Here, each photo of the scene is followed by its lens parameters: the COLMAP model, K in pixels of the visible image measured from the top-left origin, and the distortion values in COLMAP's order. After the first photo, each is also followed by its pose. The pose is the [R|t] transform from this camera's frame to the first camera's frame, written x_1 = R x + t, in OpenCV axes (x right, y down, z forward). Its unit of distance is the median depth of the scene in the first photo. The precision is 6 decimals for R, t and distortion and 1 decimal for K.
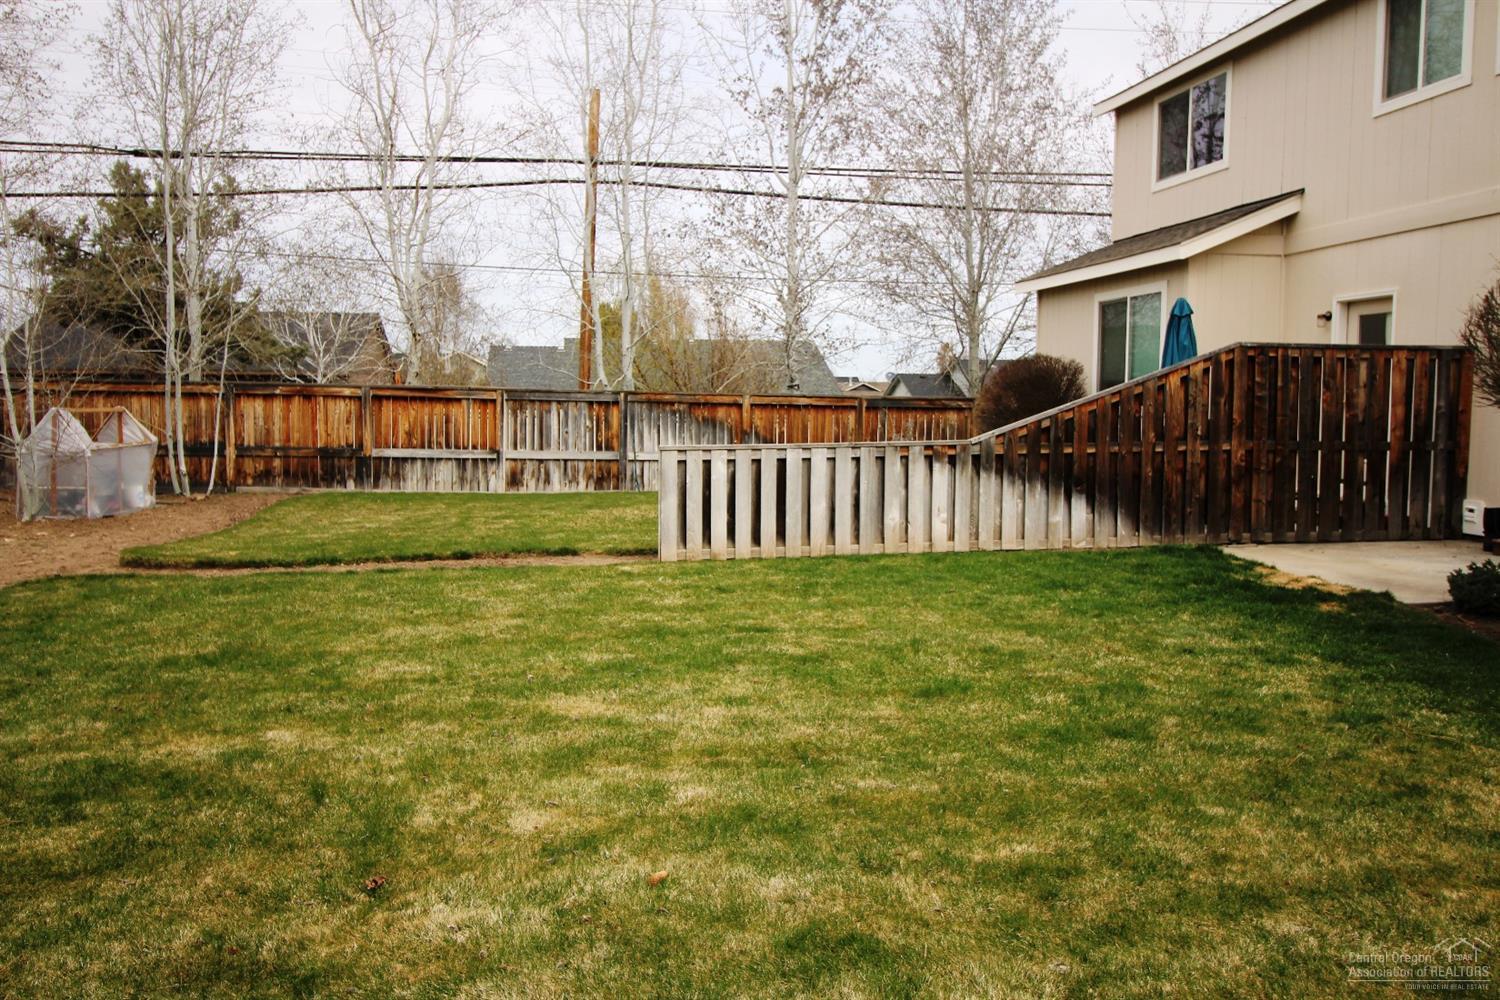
lens RADIAL K [[1253.7, 0, 747.7], [0, 1253.7, 466.8], [0, 0, 1]] dist [0.075941, -0.000442]
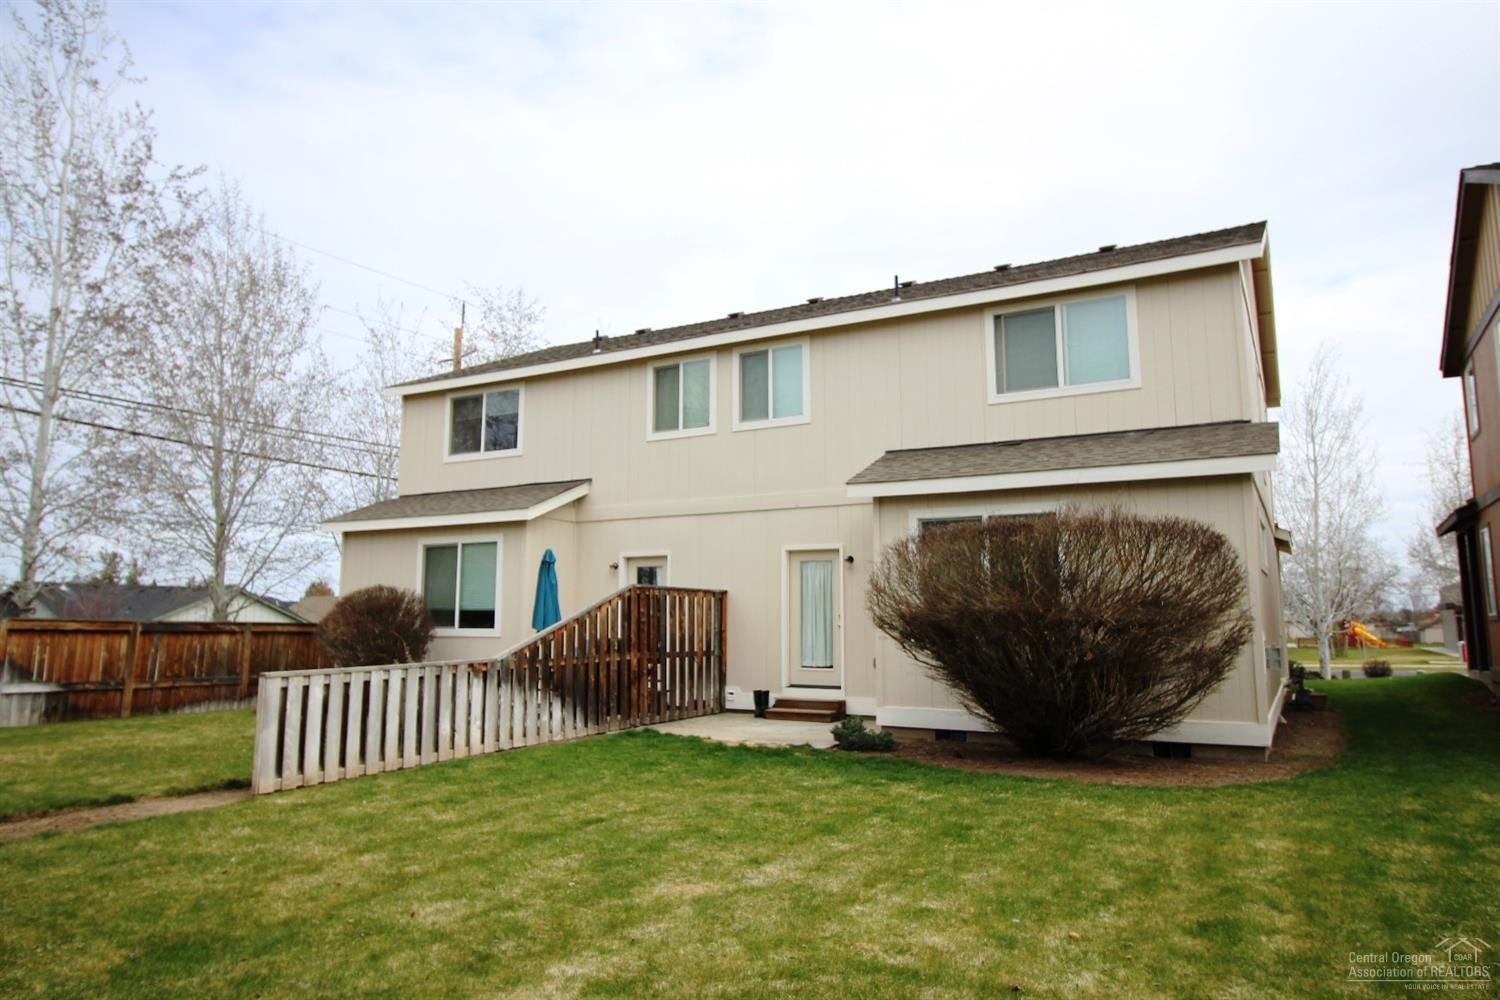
lens RADIAL K [[1017.9, 0, 747.9], [0, 1017.9, 457.6], [0, 0, 1]] dist [-0.007249, -0.002336]
pose [[0.625795, 0.118709, 0.770902, -0.434473], [0.046464, 0.980922, -0.188767, -0.013761], [-0.778603, 0.153948, 0.608340, 0.165972]]
